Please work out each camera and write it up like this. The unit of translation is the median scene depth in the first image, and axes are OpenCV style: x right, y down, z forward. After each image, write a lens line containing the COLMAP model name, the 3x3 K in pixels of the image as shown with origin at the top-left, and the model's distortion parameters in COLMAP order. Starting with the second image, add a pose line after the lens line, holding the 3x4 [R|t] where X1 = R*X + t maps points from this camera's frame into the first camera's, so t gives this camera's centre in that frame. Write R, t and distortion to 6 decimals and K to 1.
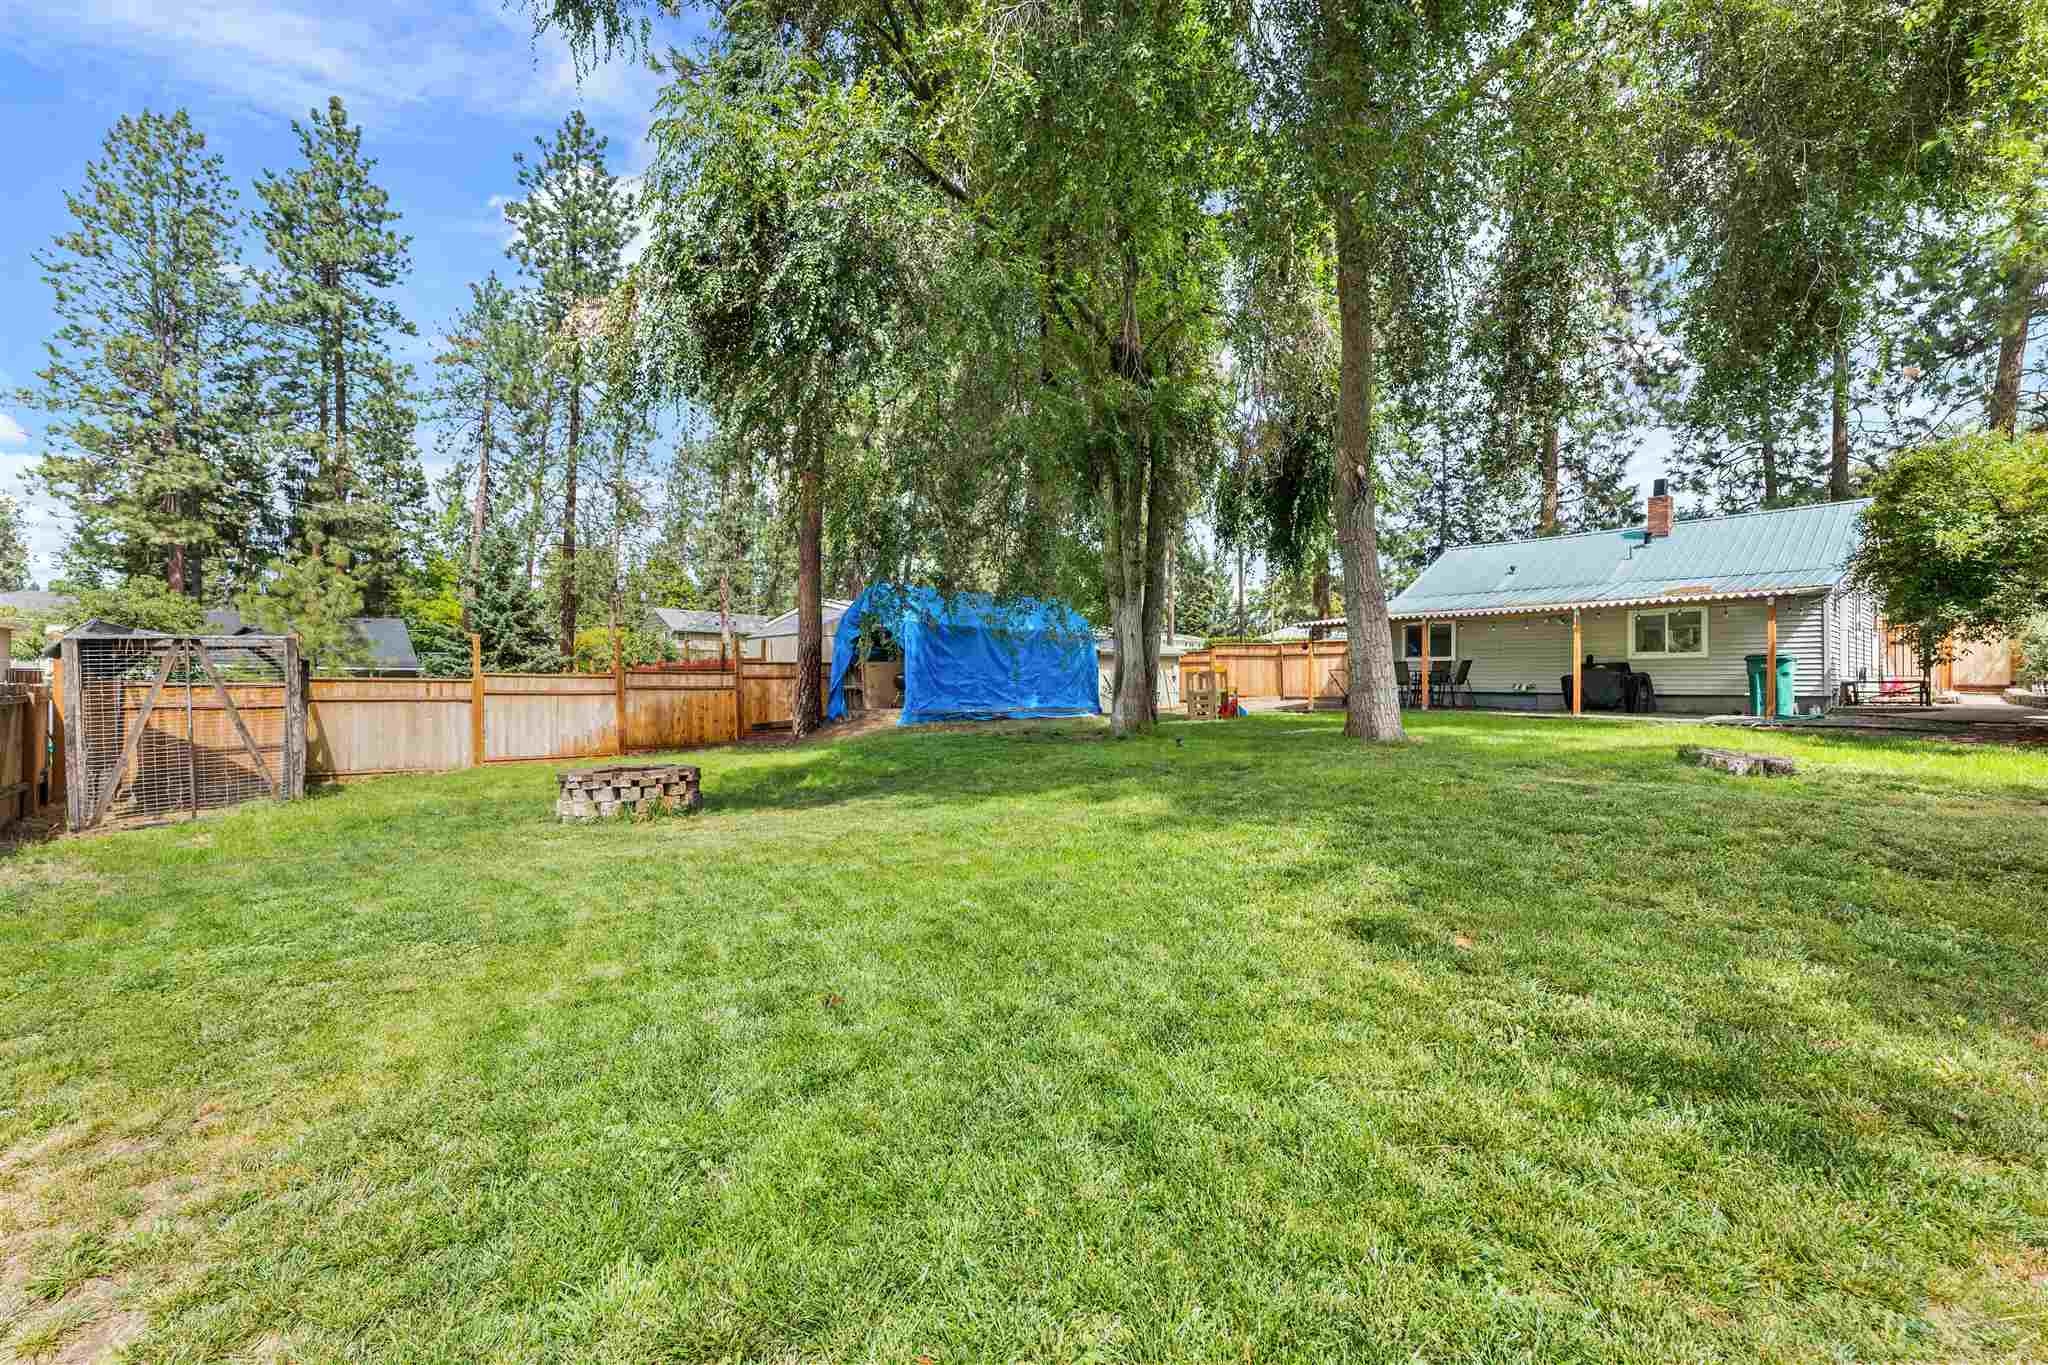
lens RADIAL K [[824.8, 0, 1017.2], [0, 824.8, 674.2], [0, 0, 1]] dist [0.000408, -0.000018]
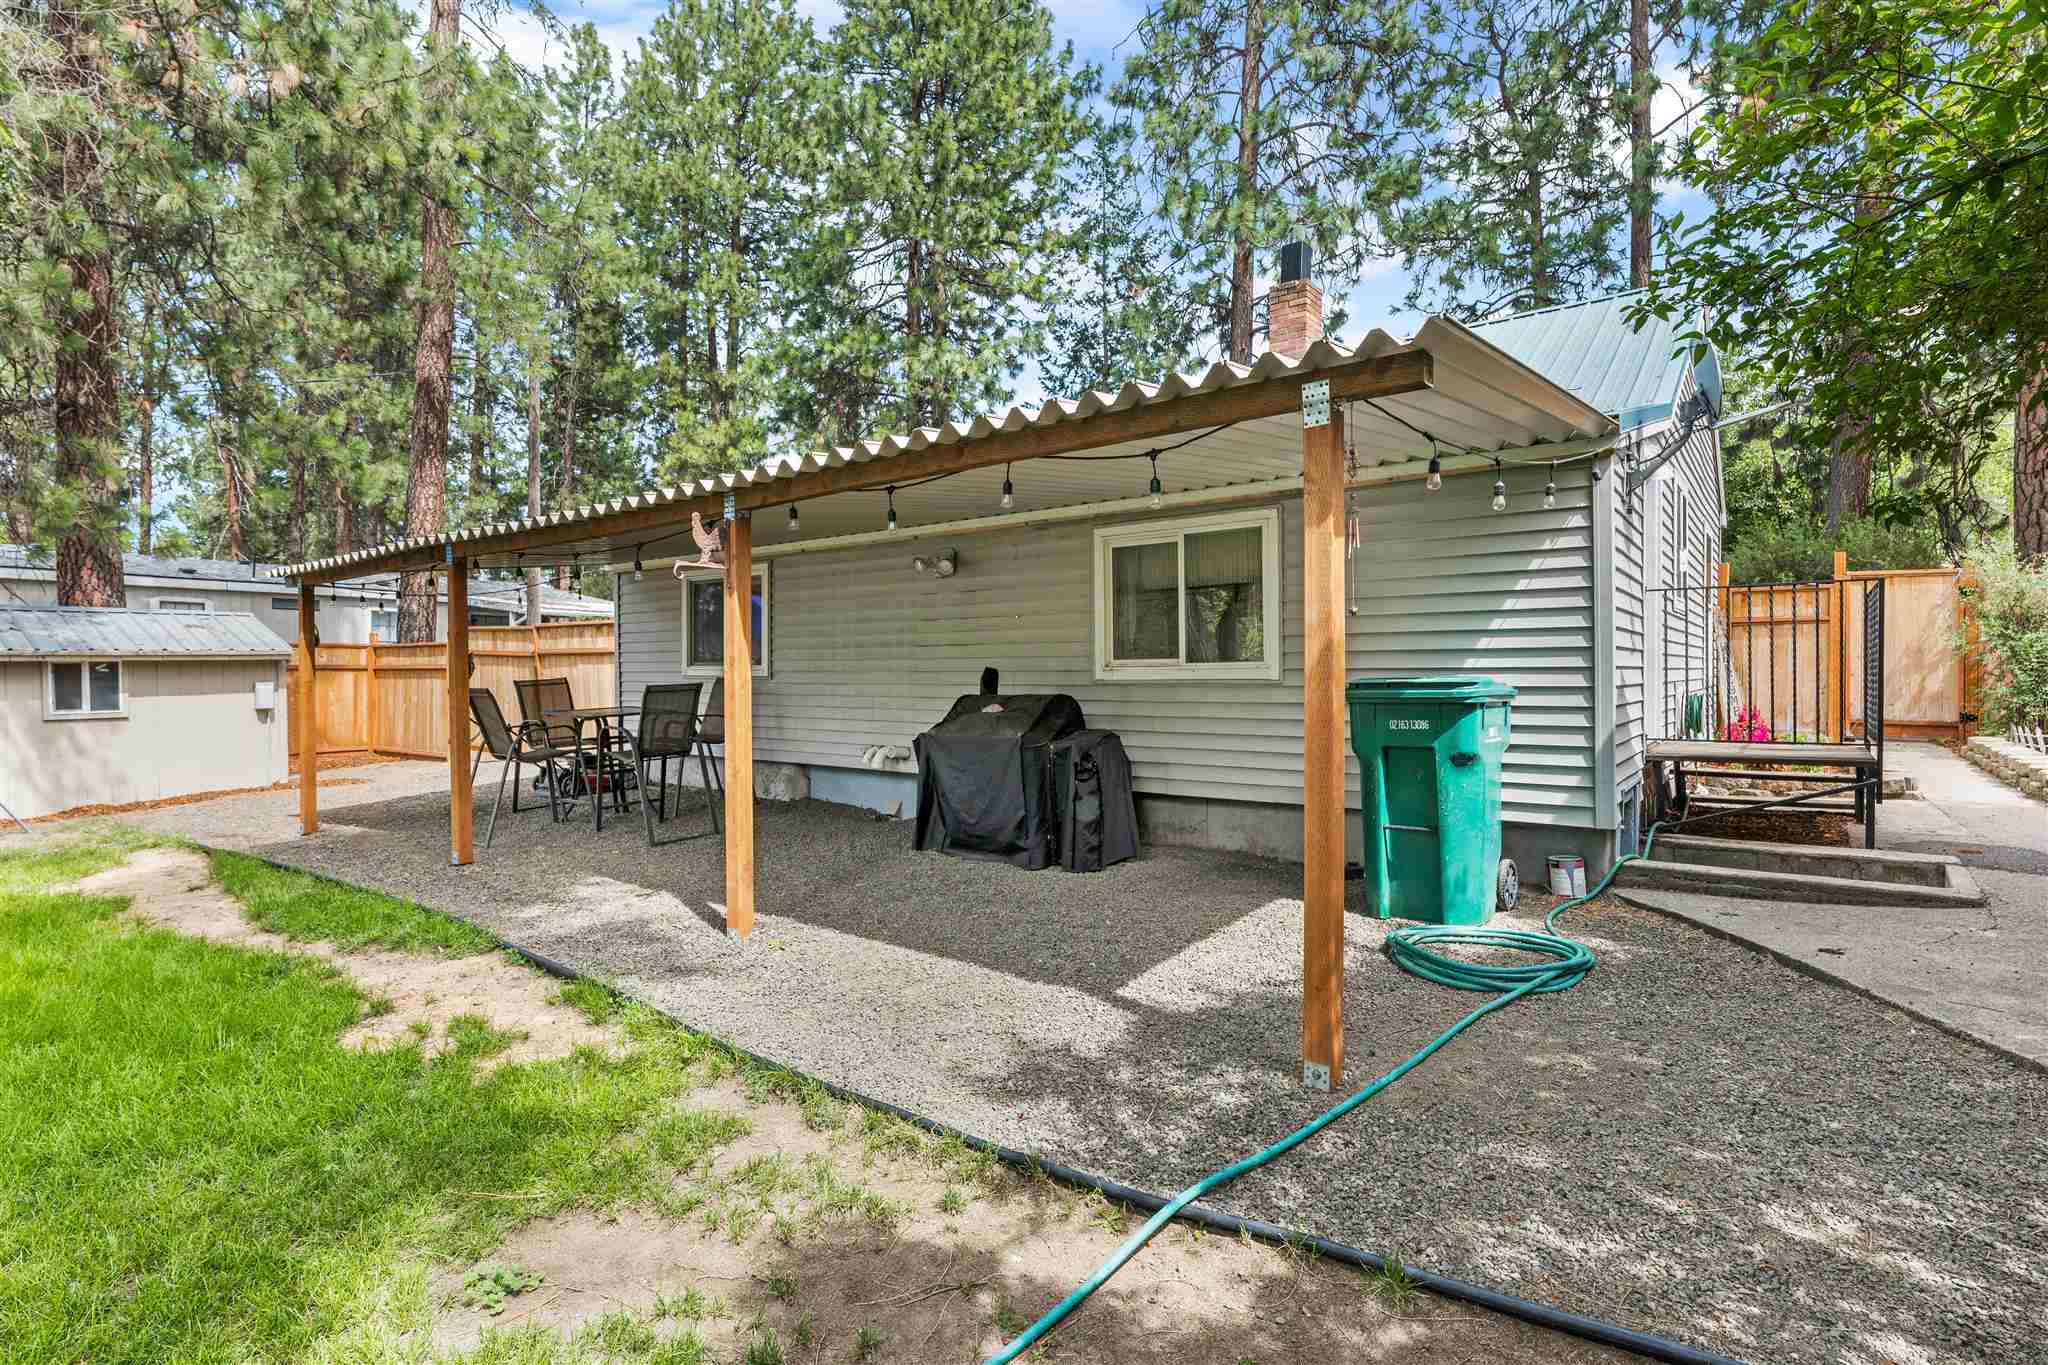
lens RADIAL K [[1001.4, 0, 1013.5], [0, 1001.4, 674.6], [0, 0, 1]] dist [0.000755, 0.000106]
pose [[0.974625, -0.015220, 0.223324, 0.465821], [0.011125, 0.999746, 0.019583, -0.021984], [-0.223566, -0.016601, 0.974547, 0.467888]]
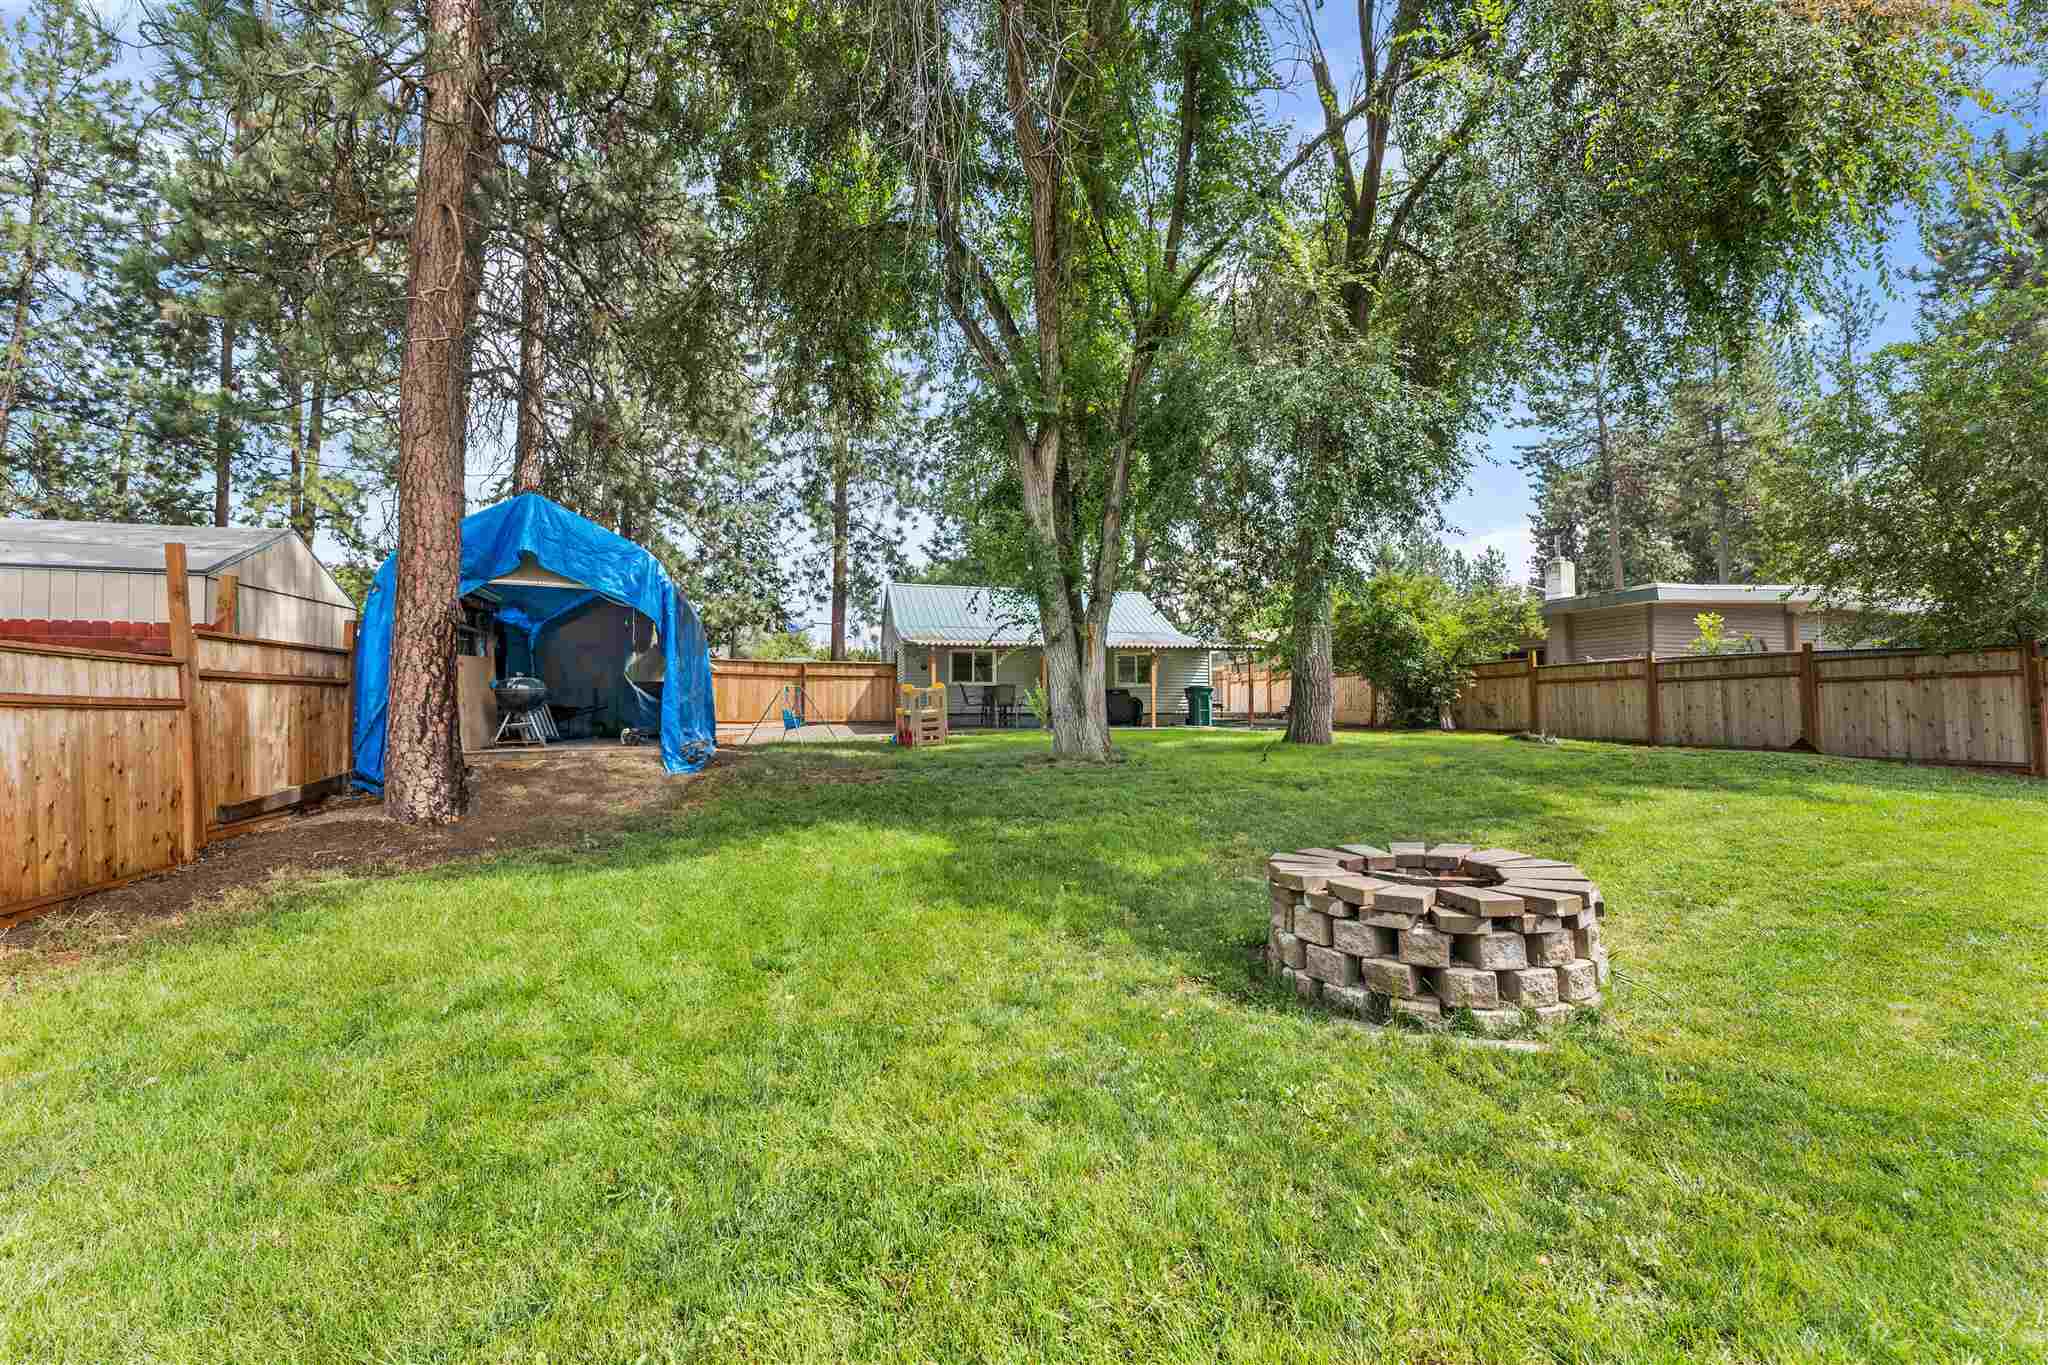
lens RADIAL K [[824.8, 0, 1017.2], [0, 824.8, 674.2], [0, 0, 1]] dist [0.000408, -0.000018]
pose [[0.428109, 0.041366, 0.902780, -0.408984], [-0.003981, 0.999028, -0.043889, 0.014382], [-0.903719, 0.015196, 0.427857, 0.423820]]
